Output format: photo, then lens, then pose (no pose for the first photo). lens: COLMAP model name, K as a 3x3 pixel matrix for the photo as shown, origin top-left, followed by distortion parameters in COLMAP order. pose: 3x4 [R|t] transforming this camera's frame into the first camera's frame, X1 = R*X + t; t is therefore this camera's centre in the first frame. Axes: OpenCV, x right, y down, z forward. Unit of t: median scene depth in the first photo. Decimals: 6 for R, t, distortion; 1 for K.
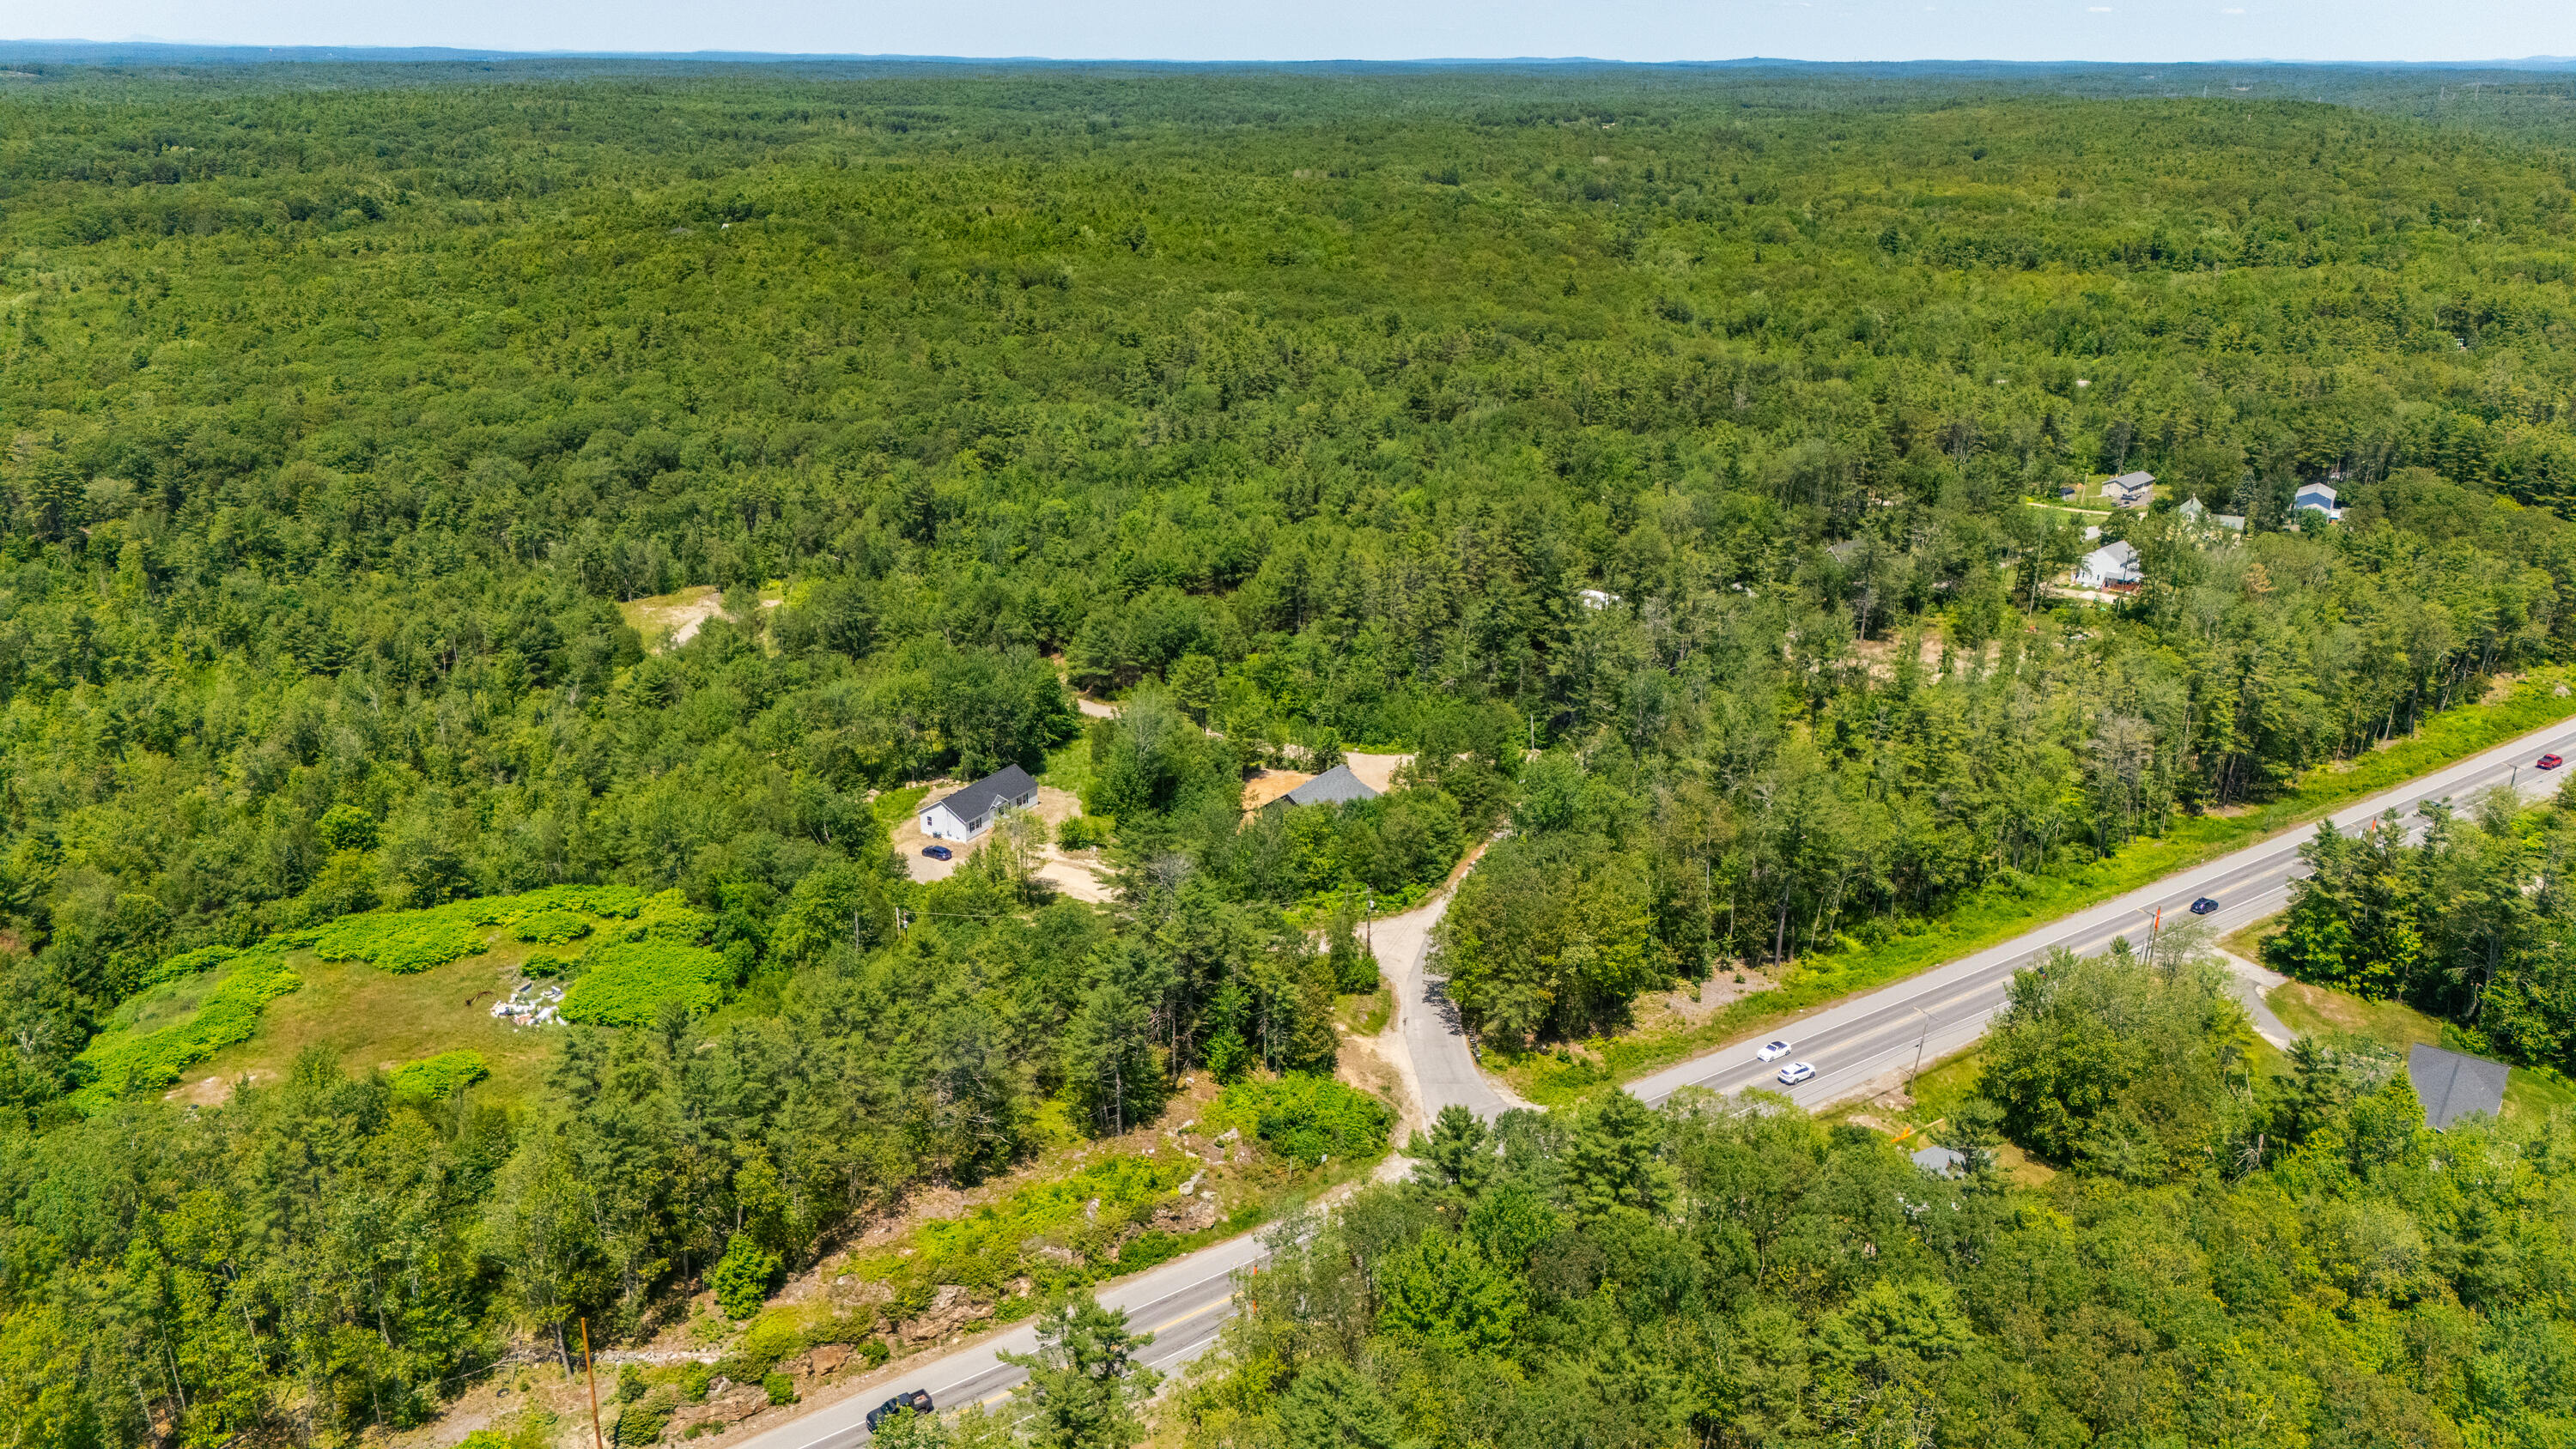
lens RADIAL K [[1892.7, 0, 1277.6], [0, 1892.7, 707.9], [0, 0, 1]] dist [0.050189, -0.043235]
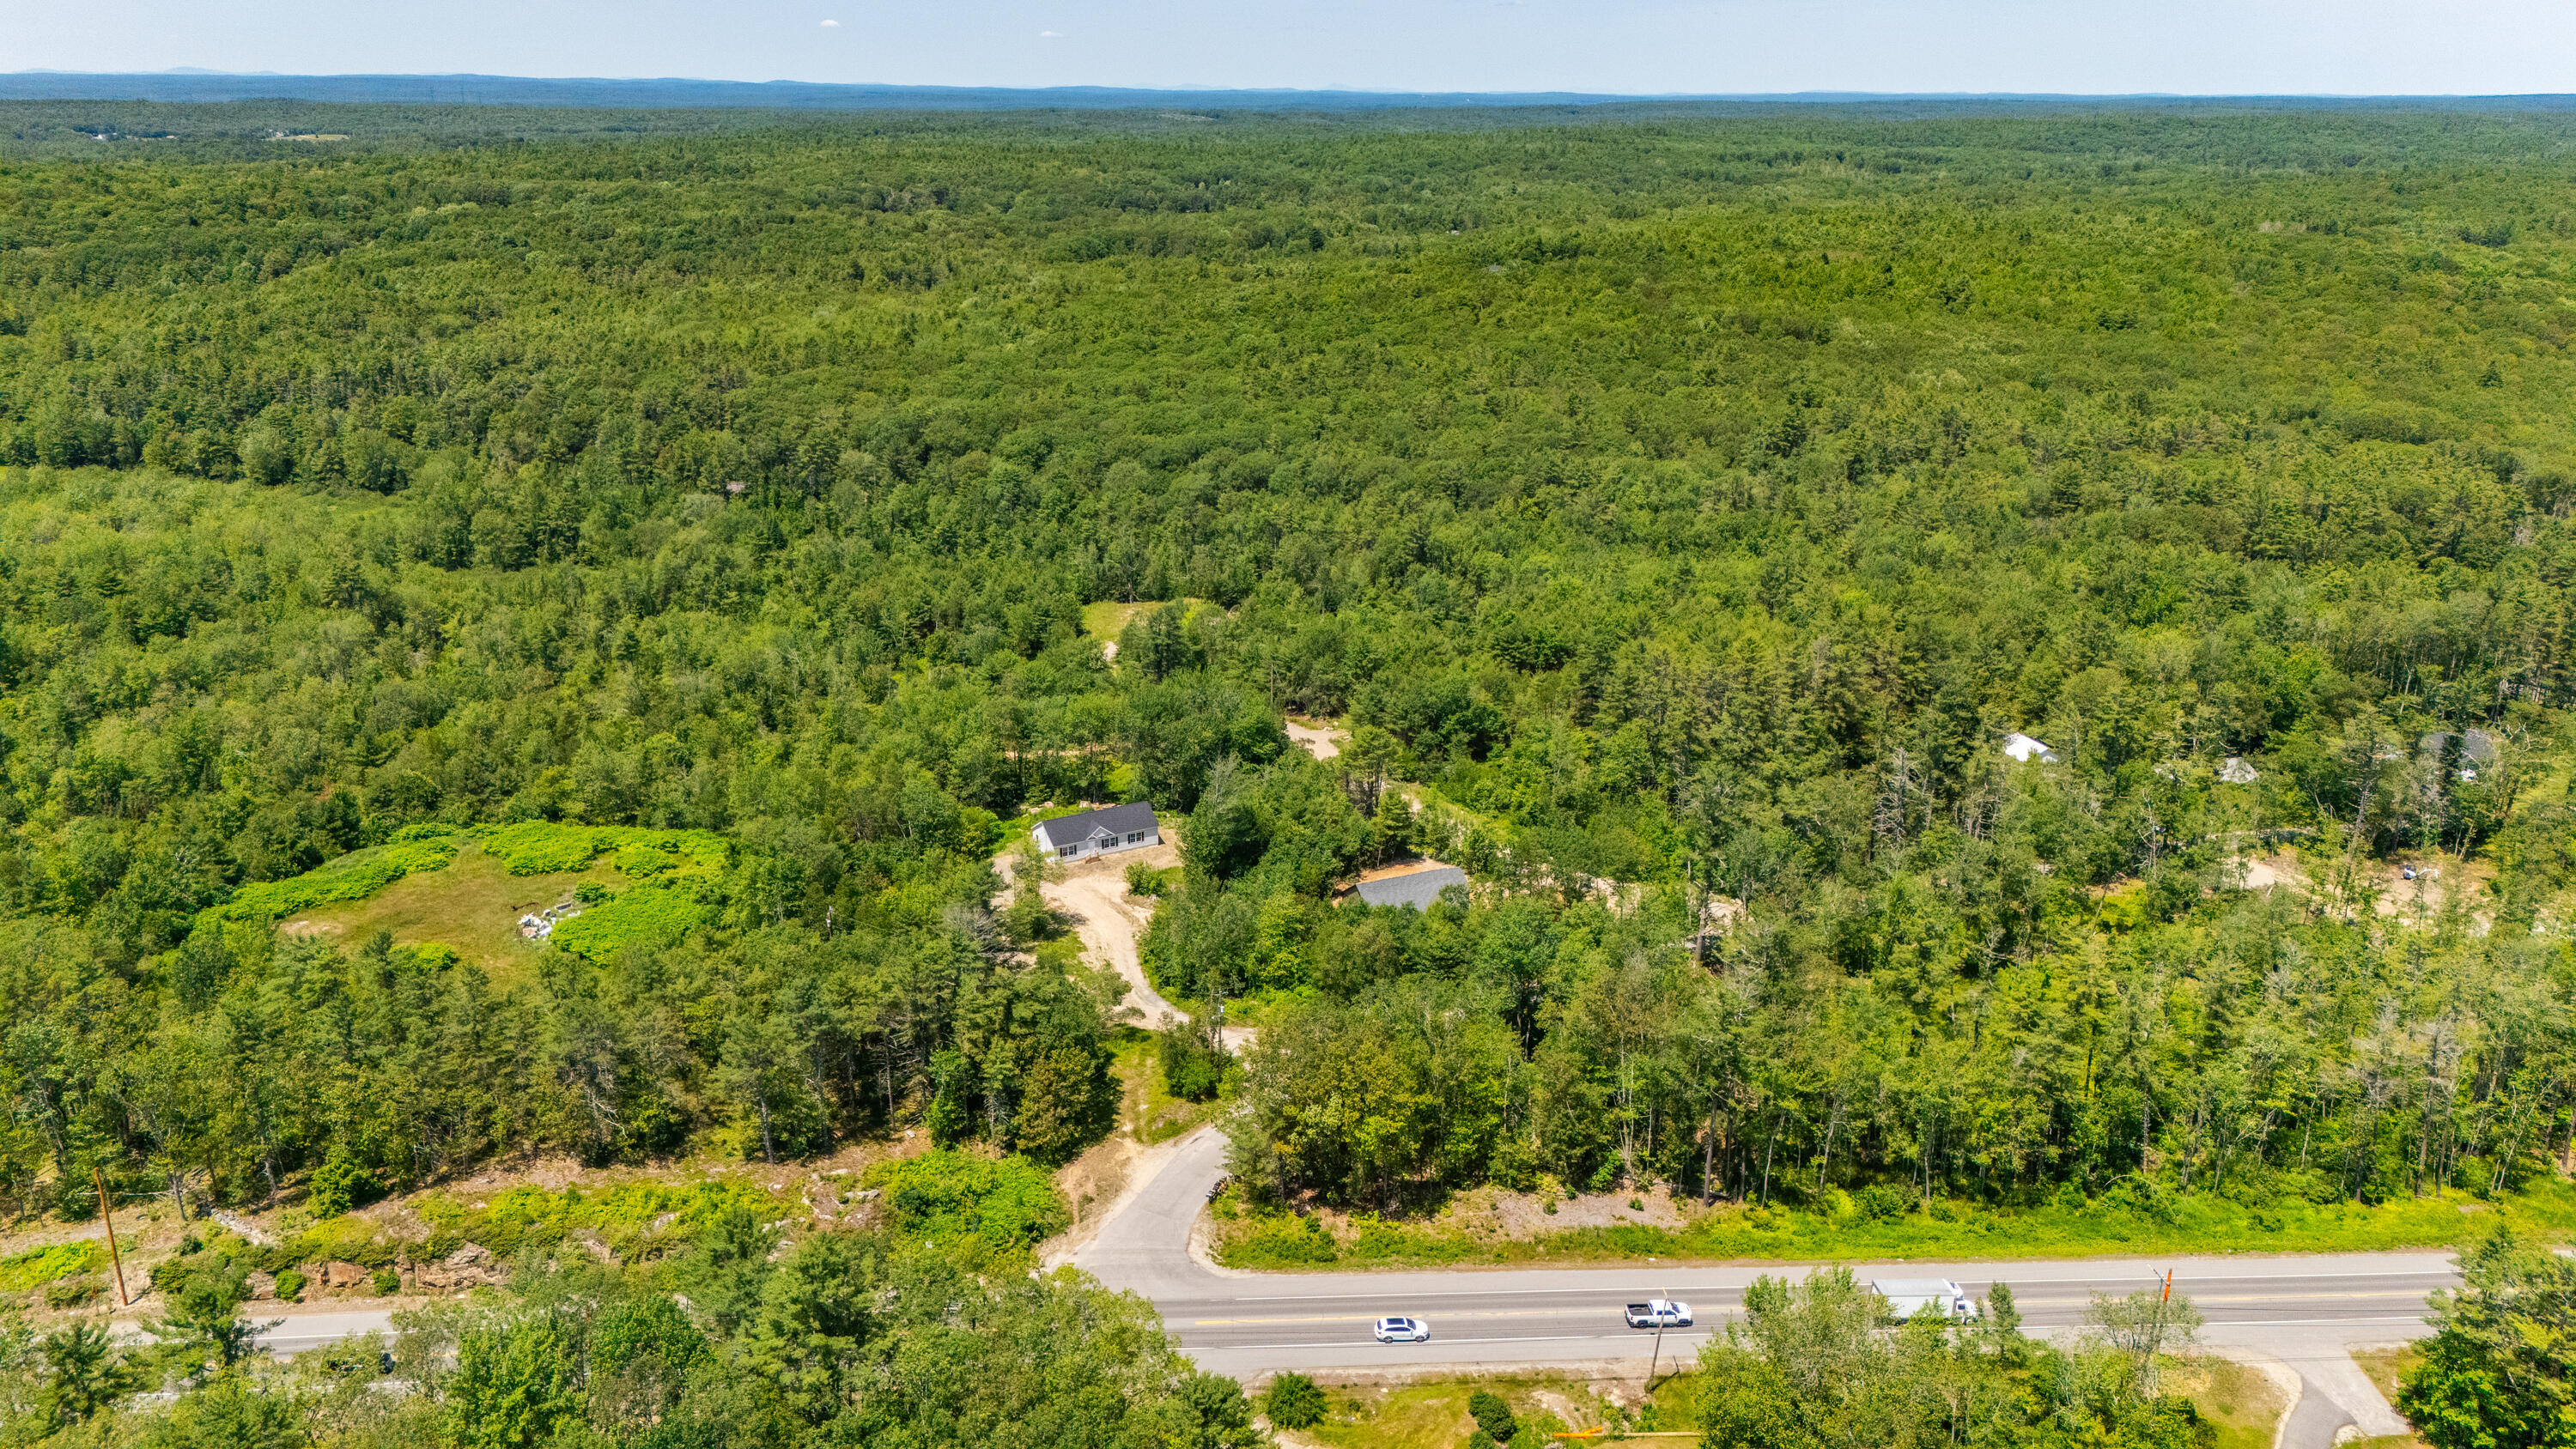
lens RADIAL K [[1892.7, 0, 1282.4], [0, 1892.7, 742.3], [0, 0, 1]] dist [0.050189, -0.043235]
pose [[0.857251, 0.163643, -0.488203, 0.351610], [-0.165248, 0.985435, 0.040149, -0.046126], [0.487662, 0.046257, 0.871806, 0.141553]]
